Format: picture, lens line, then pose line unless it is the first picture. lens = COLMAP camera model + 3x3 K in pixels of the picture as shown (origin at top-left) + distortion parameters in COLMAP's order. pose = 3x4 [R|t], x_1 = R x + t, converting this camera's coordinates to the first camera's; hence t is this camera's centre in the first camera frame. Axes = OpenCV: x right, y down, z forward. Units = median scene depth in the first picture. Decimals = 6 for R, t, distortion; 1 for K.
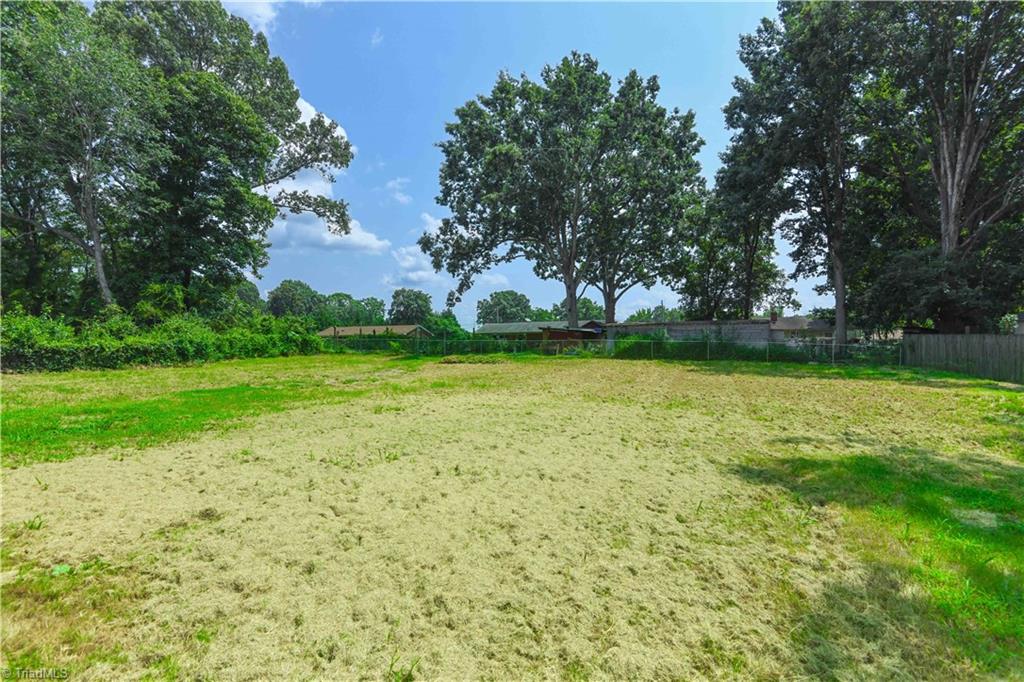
lens RADIAL K [[500.0, 0, 518.4], [0, 500.0, 342.2], [0, 0, 1]] dist [0.039065, -0.054217]
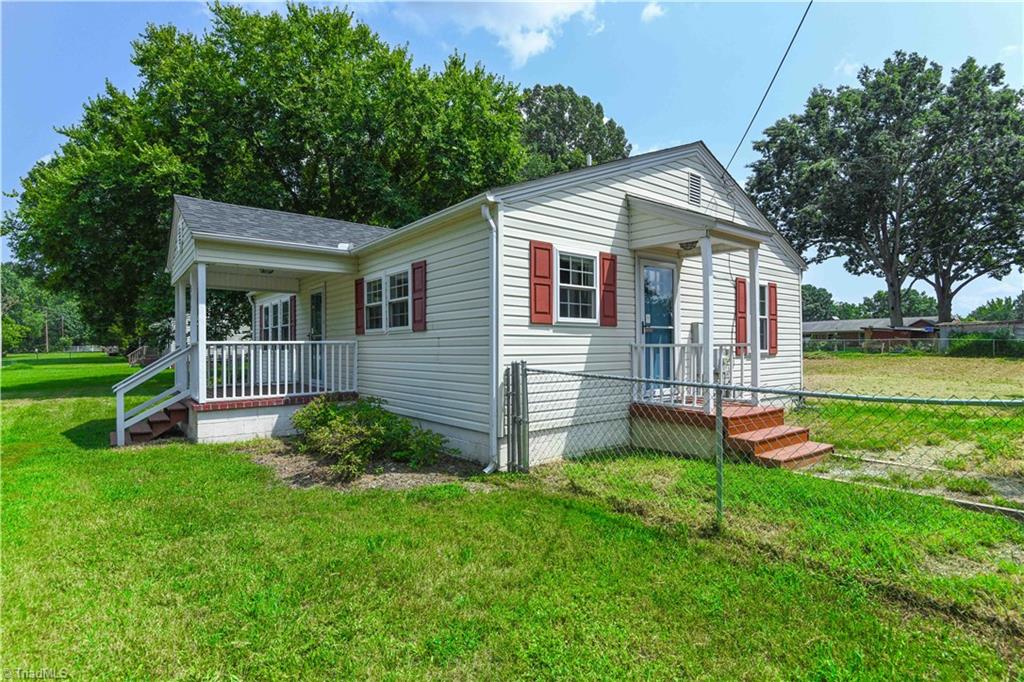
lens RADIAL K [[512.8, 0, 513.6], [0, 512.8, 345.8], [0, 0, 1]] dist [0.016756, -0.027606]
pose [[0.867006, 0.000667, -0.498298, -0.042526], [0.002840, 0.999976, 0.006280, 0.000529], [0.498290, -0.006860, 0.866983, -0.252349]]
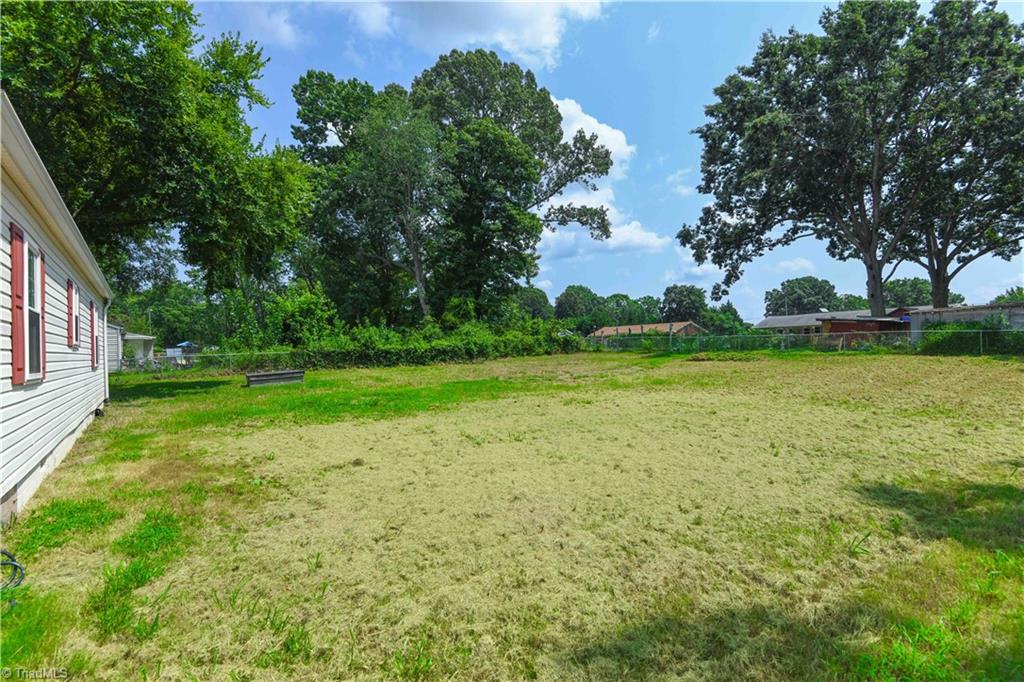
lens RADIAL K [[503.8, 0, 510.2], [0, 503.8, 346.0], [0, 0, 1]] dist [0.000594, -0.016854]
pose [[0.843778, -0.016319, -0.536444, 0.046691], [0.022053, 0.999748, 0.004275, 0.001311], [0.536238, -0.015438, 0.843925, 0.001893]]
